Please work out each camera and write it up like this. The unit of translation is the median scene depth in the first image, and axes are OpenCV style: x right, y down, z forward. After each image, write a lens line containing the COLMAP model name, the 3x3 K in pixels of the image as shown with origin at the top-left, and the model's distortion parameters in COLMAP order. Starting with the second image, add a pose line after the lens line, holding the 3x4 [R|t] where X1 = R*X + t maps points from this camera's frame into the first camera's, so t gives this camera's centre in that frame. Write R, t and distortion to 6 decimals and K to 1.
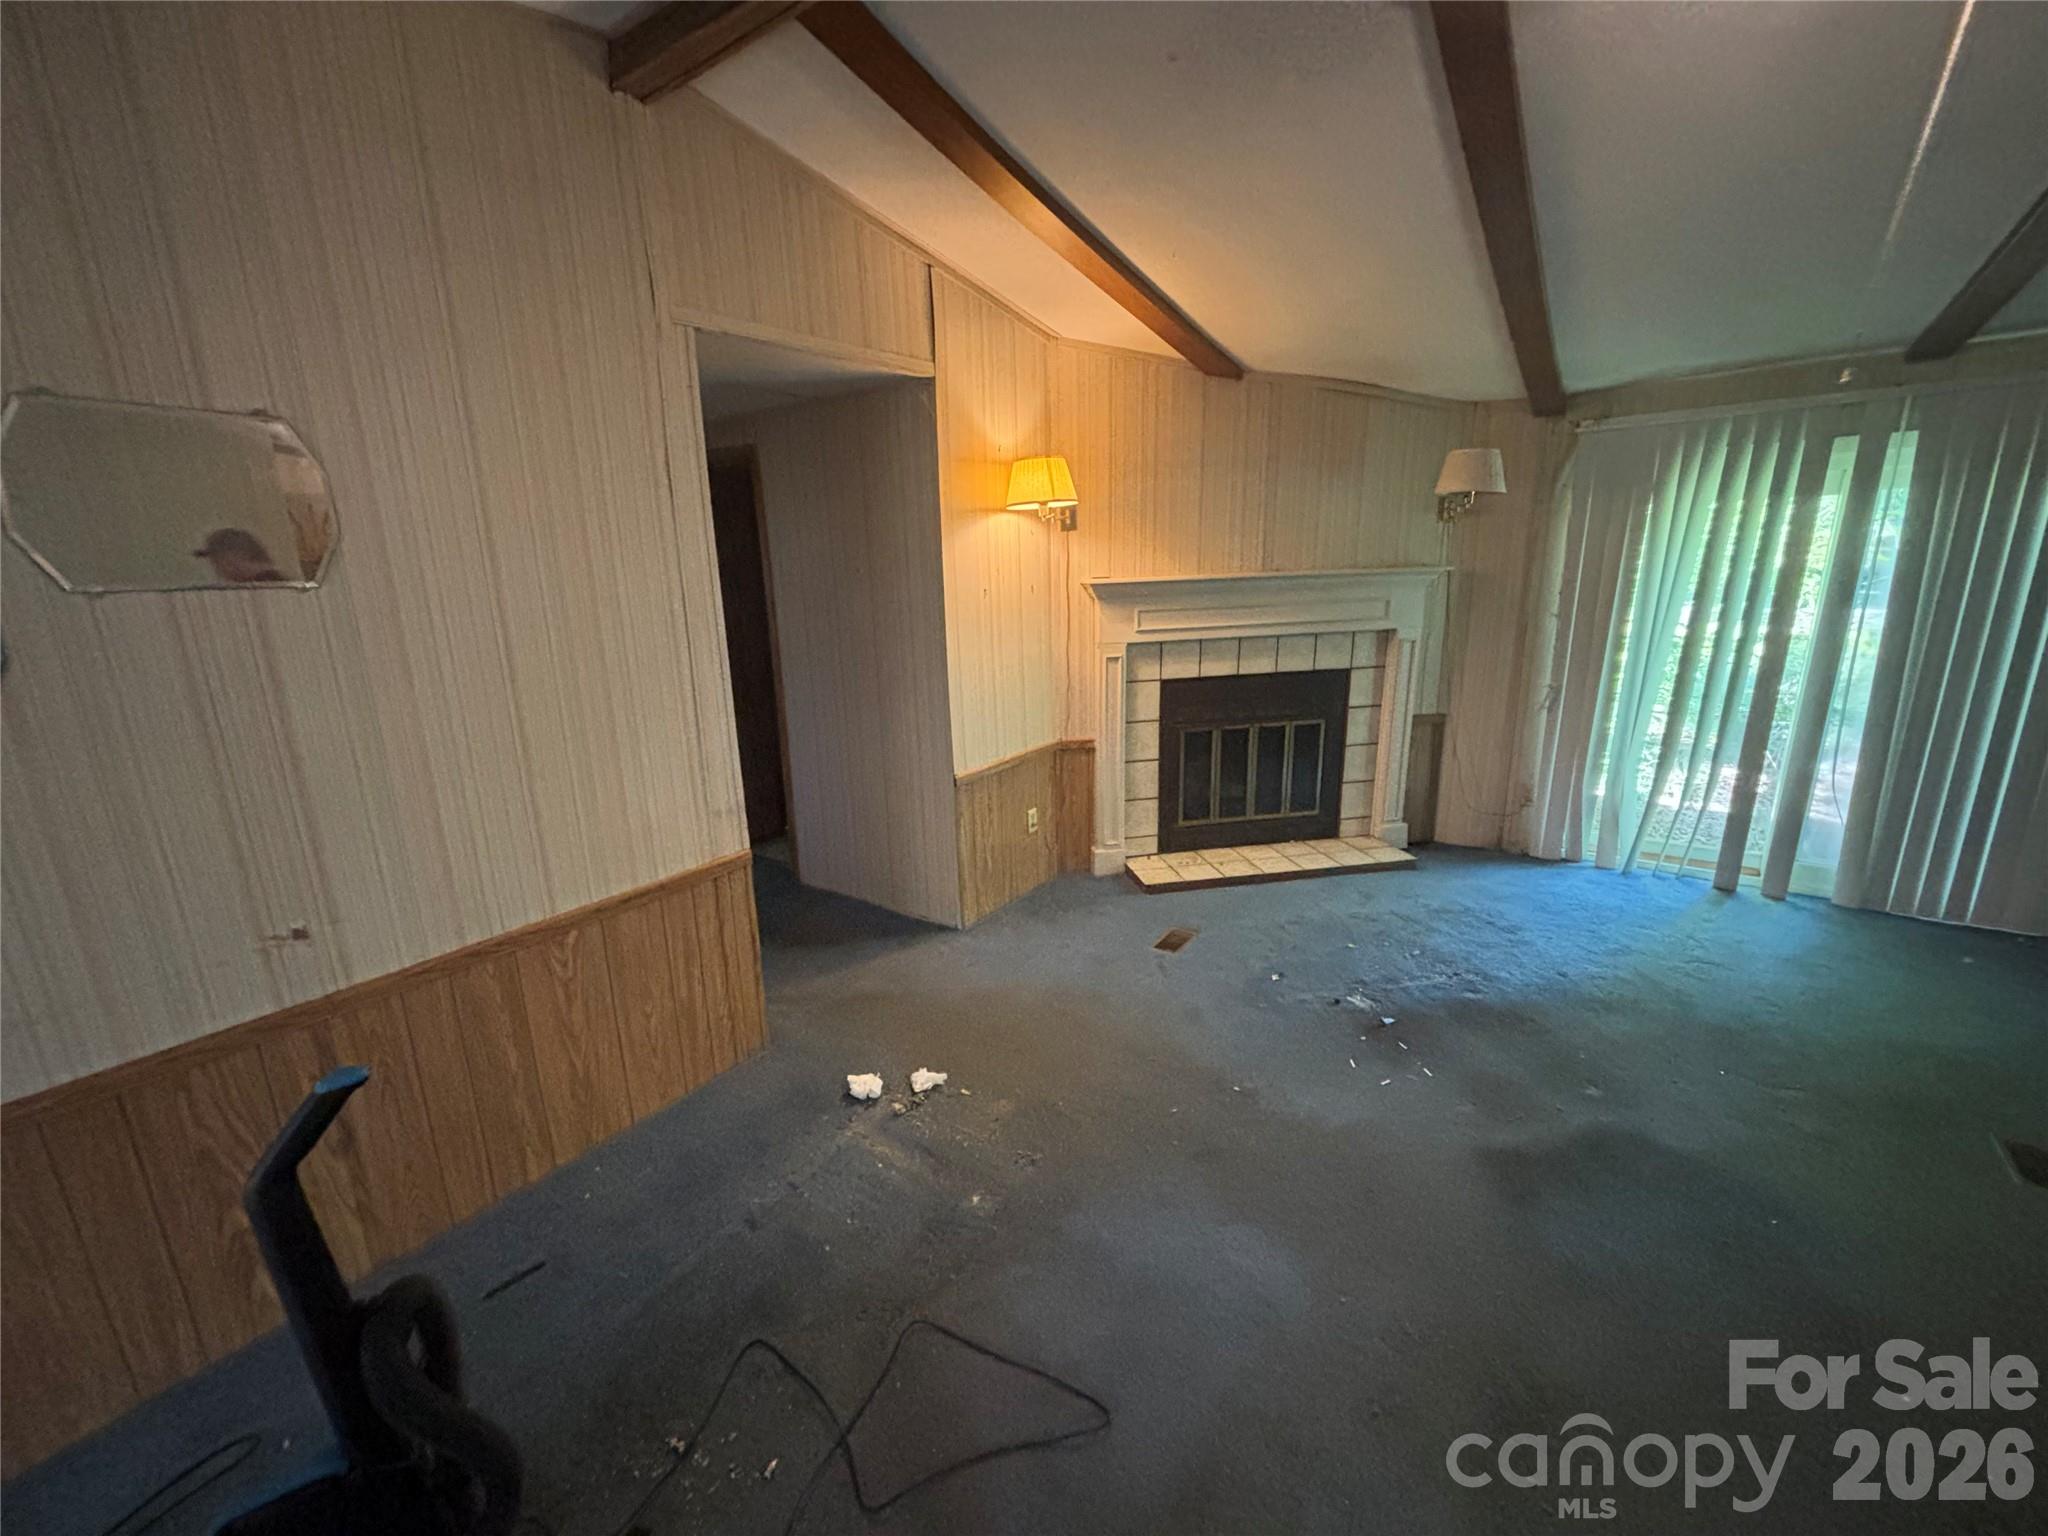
lens RADIAL K [[815.1, 0, 1024.0], [0, 815.1, 768.0], [0, 0, 1]] dist [-0.000374, 0.000534]
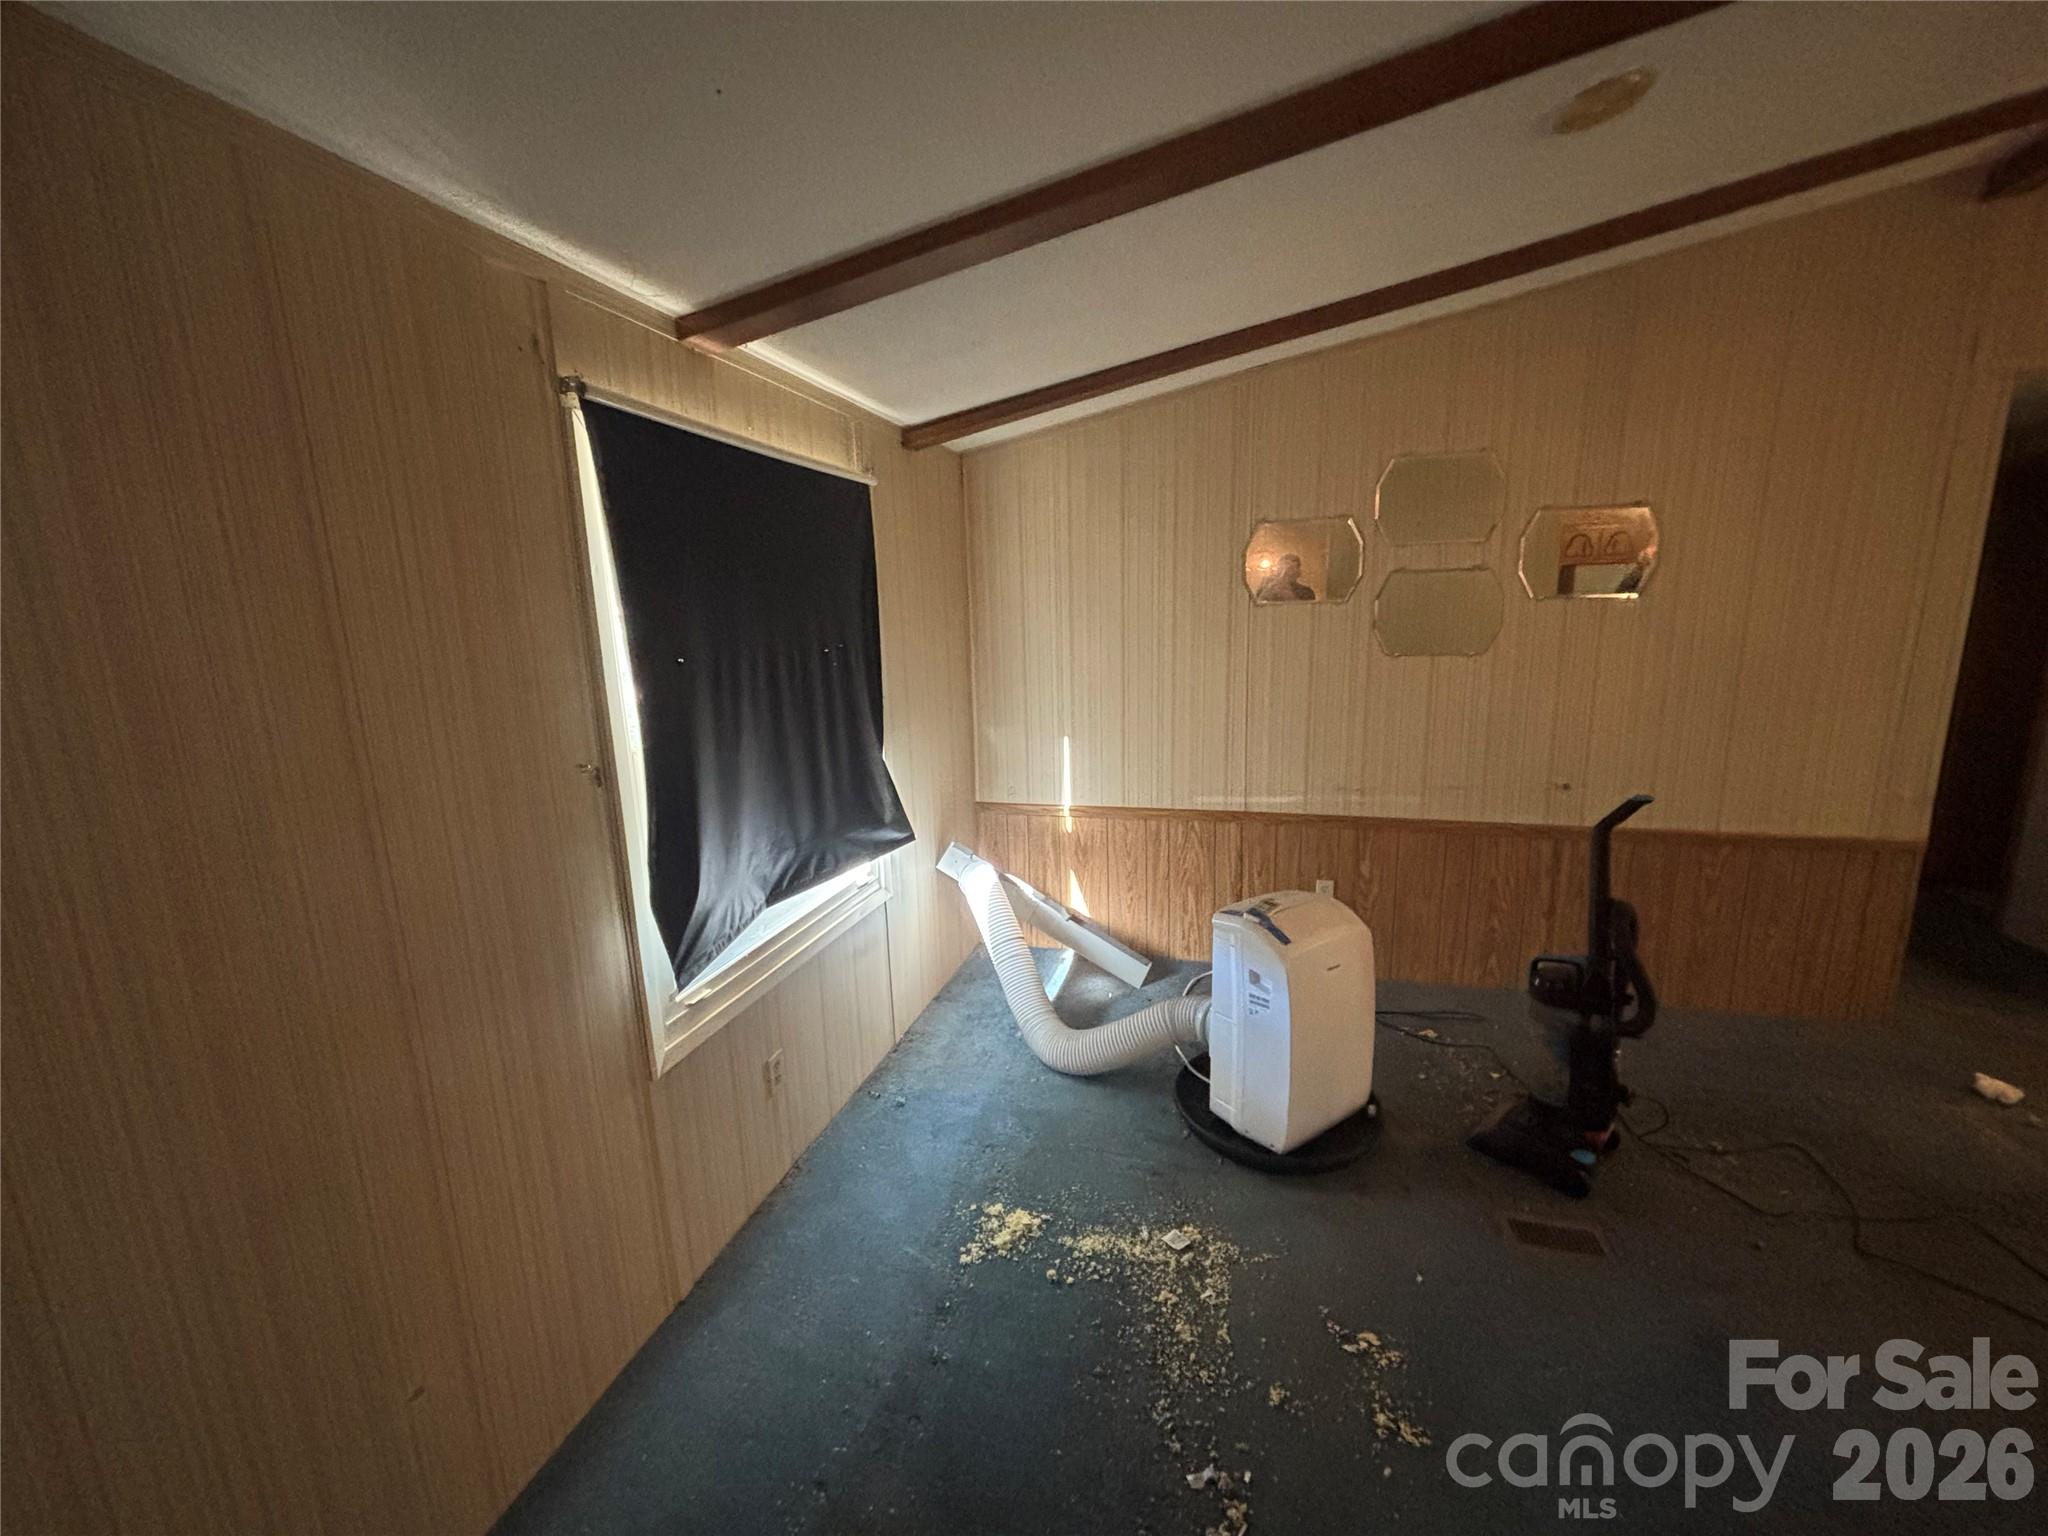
lens RADIAL K [[815.1, 0, 1024.0], [0, 815.1, 768.0], [0, 0, 1]] dist [-0.000374, 0.000534]
pose [[0.314884, 0.193222, -0.929254, 0.289157], [-0.204427, 0.969887, 0.132399, 0.119144], [0.926853, 0.148275, 0.344902, -0.526381]]
